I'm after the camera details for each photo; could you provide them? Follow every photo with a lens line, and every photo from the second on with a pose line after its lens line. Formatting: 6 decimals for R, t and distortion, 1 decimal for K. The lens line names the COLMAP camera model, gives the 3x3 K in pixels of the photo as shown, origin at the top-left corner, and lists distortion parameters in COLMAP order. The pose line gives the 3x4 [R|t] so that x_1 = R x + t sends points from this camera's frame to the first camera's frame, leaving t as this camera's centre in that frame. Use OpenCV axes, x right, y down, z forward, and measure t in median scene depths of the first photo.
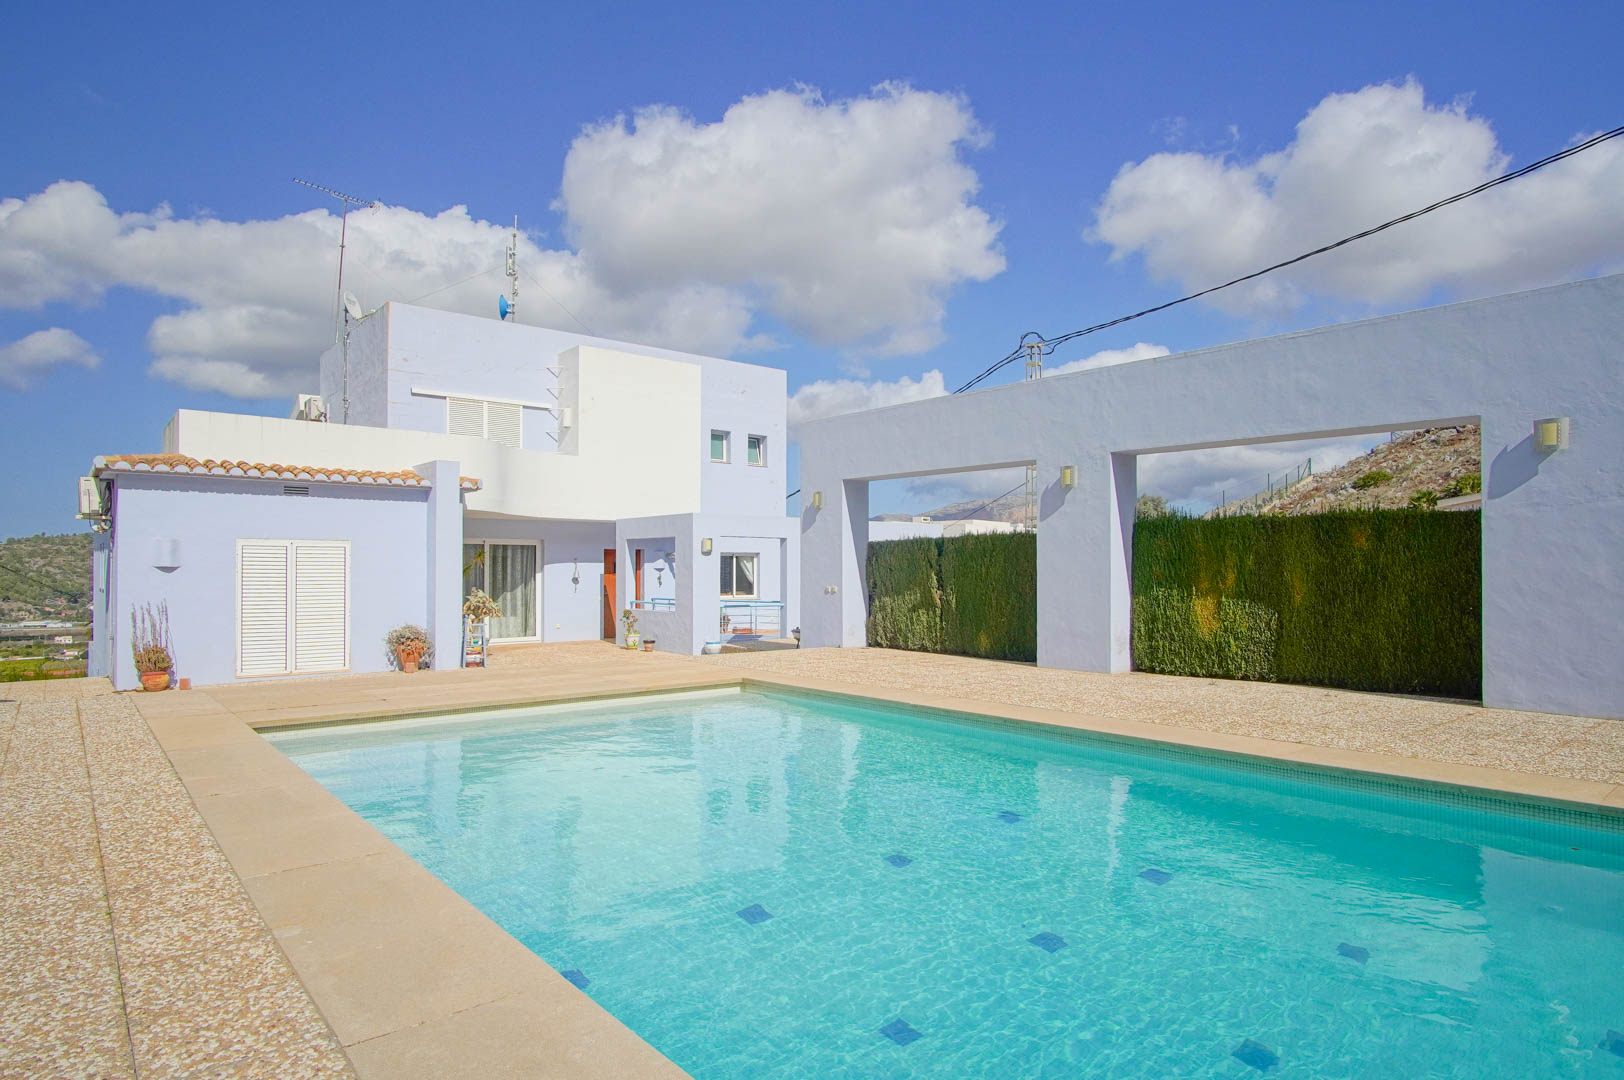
lens RADIAL K [[906.6, 0, 766.3], [0, 906.6, 545.5], [0, 0, 1]] dist [-0.000977, -0.000268]
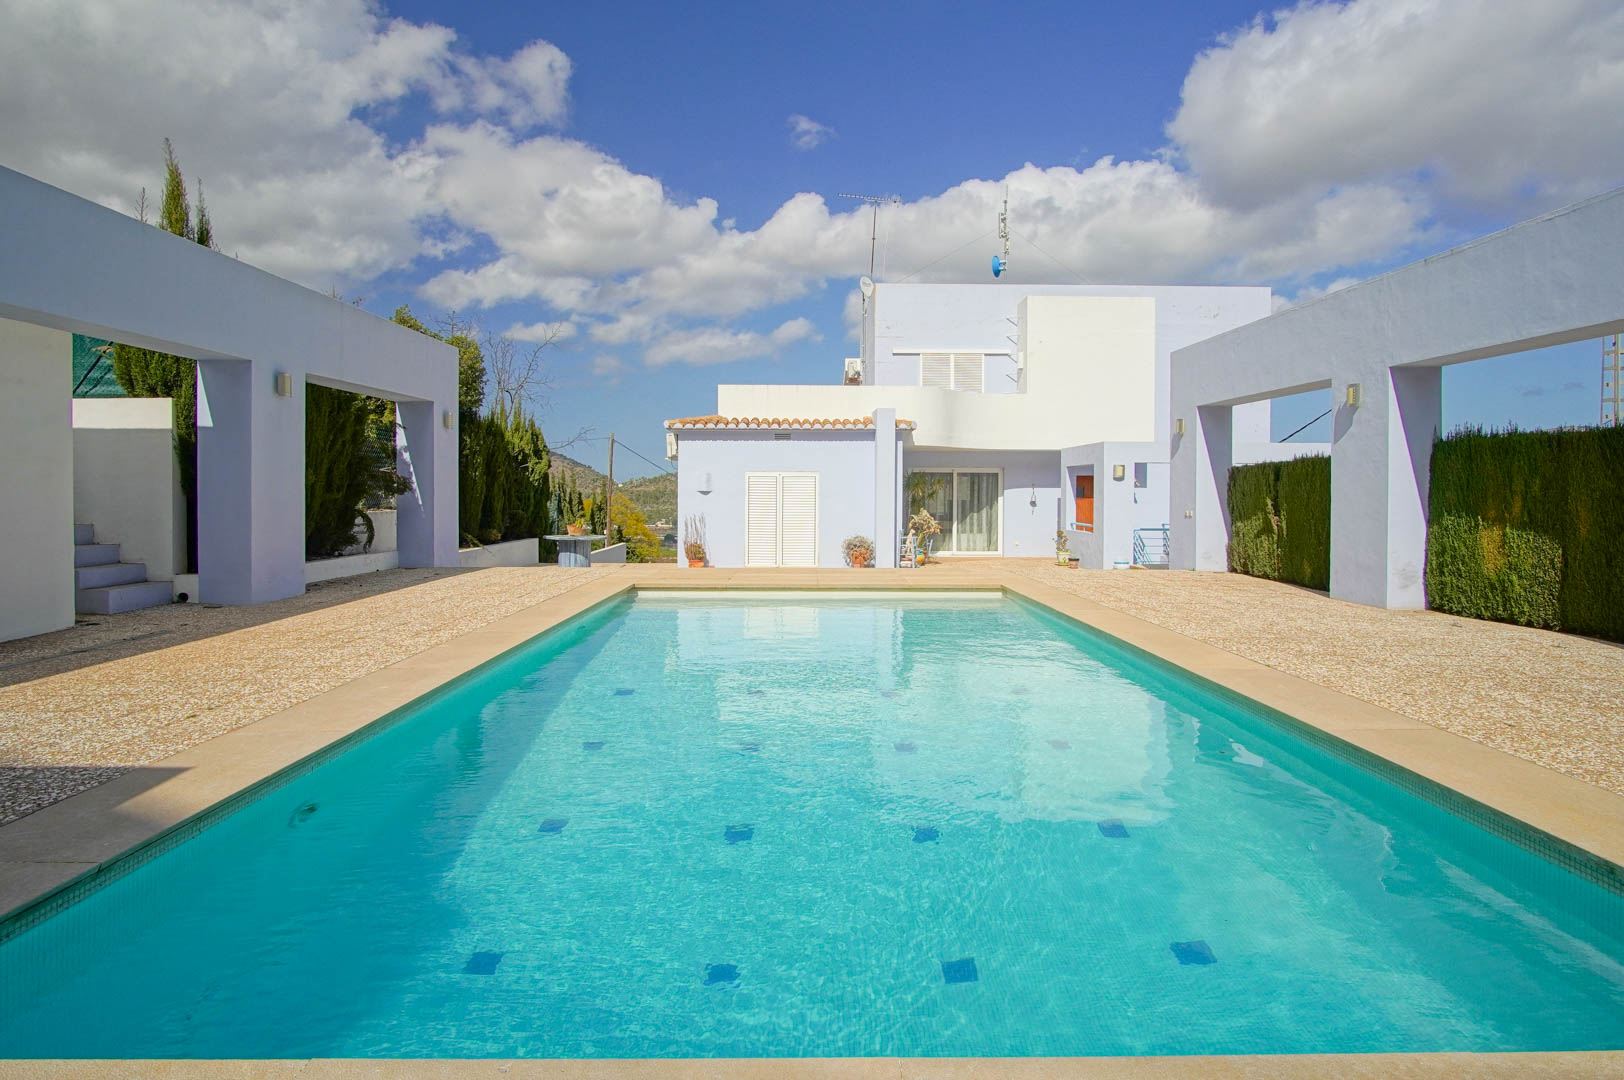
lens RADIAL K [[868.6, 0, 811.1], [0, 868.6, 484.2], [0, 0, 1]] dist [0.032412, 0.000458]
pose [[0.792659, -0.003228, -0.609657, 0.339904], [0.012378, 0.999865, 0.010799, -0.001099], [0.609540, -0.016106, 0.792592, -0.042956]]
